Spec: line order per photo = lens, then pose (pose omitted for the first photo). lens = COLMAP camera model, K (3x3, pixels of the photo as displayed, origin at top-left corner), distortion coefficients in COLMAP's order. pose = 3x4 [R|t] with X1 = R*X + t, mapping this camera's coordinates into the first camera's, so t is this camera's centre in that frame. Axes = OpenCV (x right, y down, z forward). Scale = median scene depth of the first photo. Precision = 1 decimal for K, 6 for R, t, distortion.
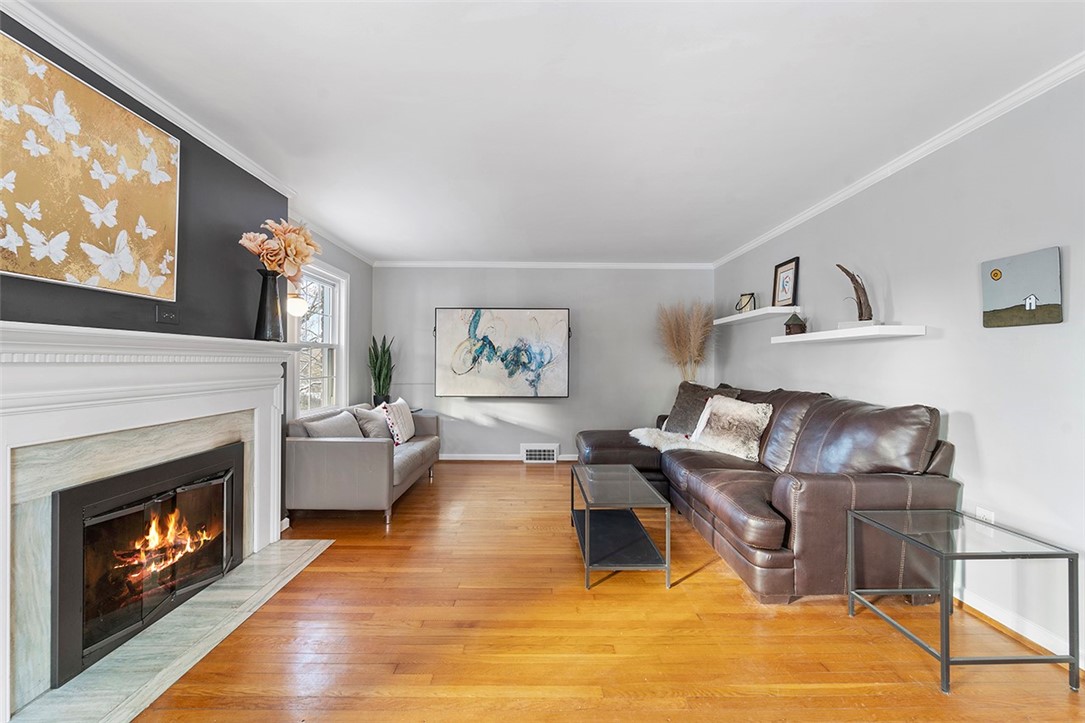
lens RADIAL K [[435.7, 0, 543.1], [0, 435.7, 361.4], [0, 0, 1]] dist [0.001993, -0.001171]
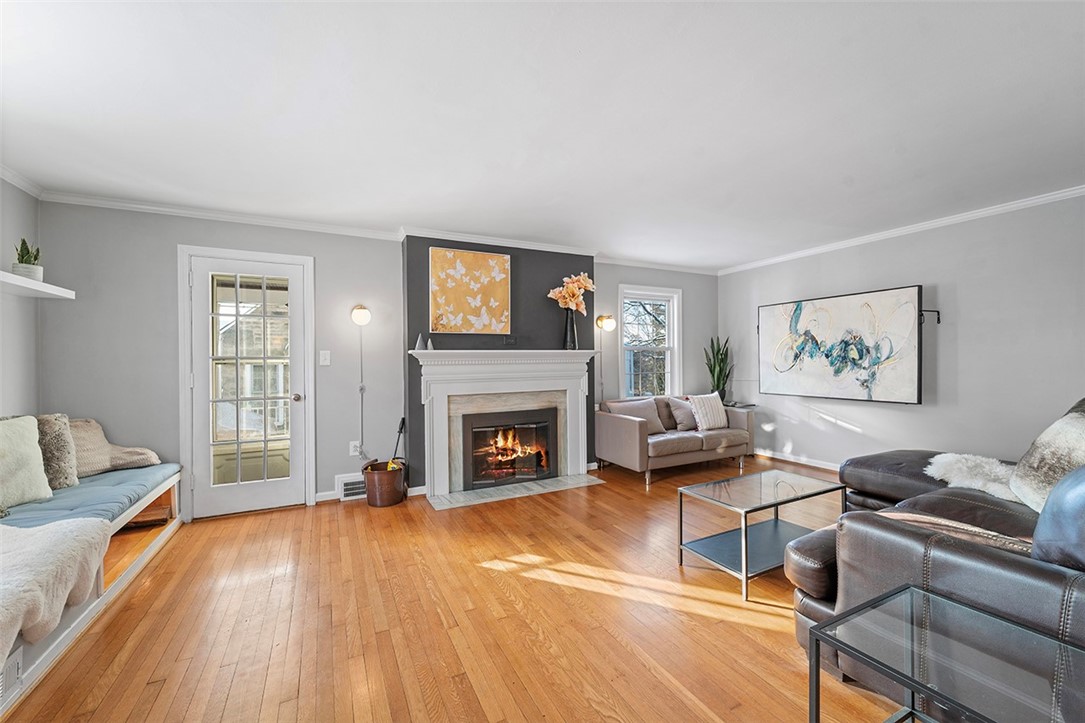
lens RADIAL K [[435.7, 0, 543.3], [0, 435.7, 360.8], [0, 0, 1]] dist [0.001993, -0.001171]
pose [[0.441574, -0.011633, -0.897149, 0.817017], [0.016308, 0.999855, -0.004938, 0.002061], [0.897076, -0.012450, 0.441700, 0.173703]]
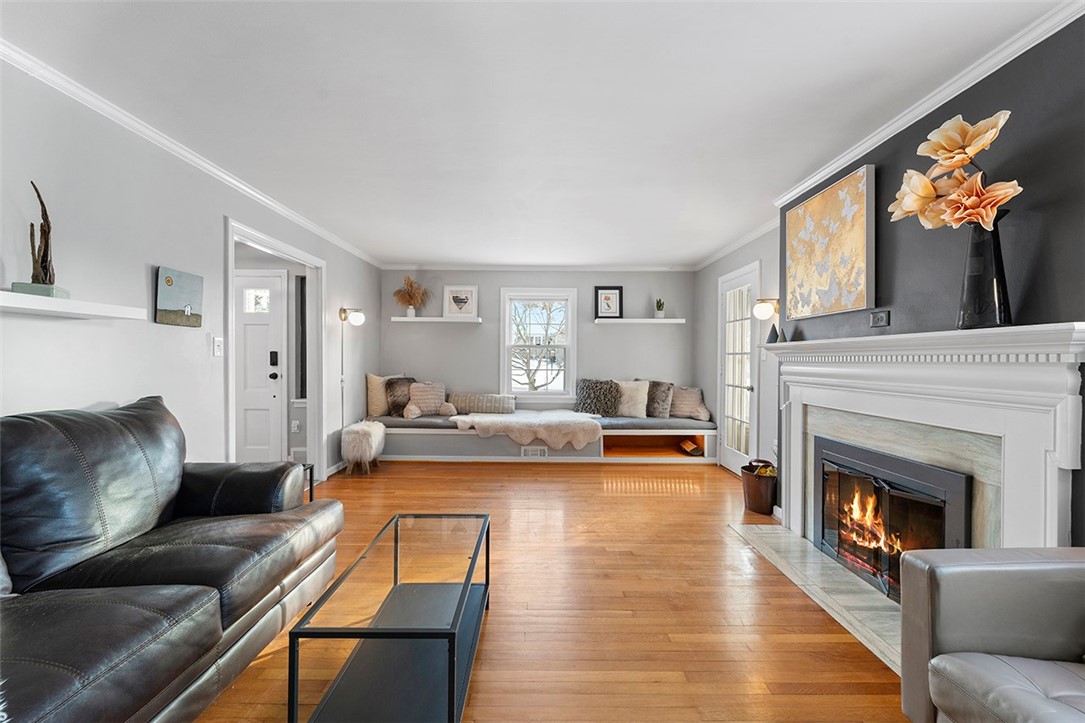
lens RADIAL K [[435.7, 0, 537.0], [0, 435.7, 359.9], [0, 0, 1]] dist [0.001993, -0.001171]
pose [[-0.999739, -0.012517, 0.019098, -0.010049], [-0.012530, 0.999921, -0.000538, 0.006694], [-0.019089, -0.000777, -0.999817, 1.630240]]
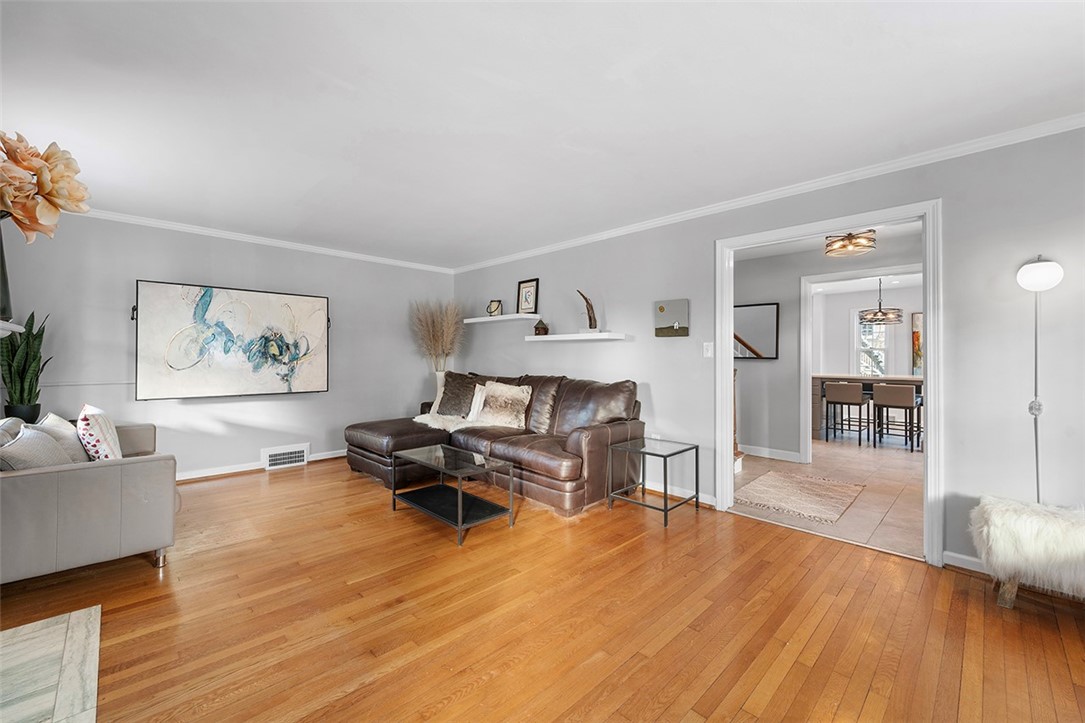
lens RADIAL K [[435.7, 0, 542.3], [0, 435.7, 355.2], [0, 0, 1]] dist [0.001993, -0.001171]
pose [[0.721752, 0.002202, 0.692148, -0.478495], [-0.004512, 0.999989, 0.001524, 0.000383], [-0.692137, -0.004223, 0.721754, -0.005982]]
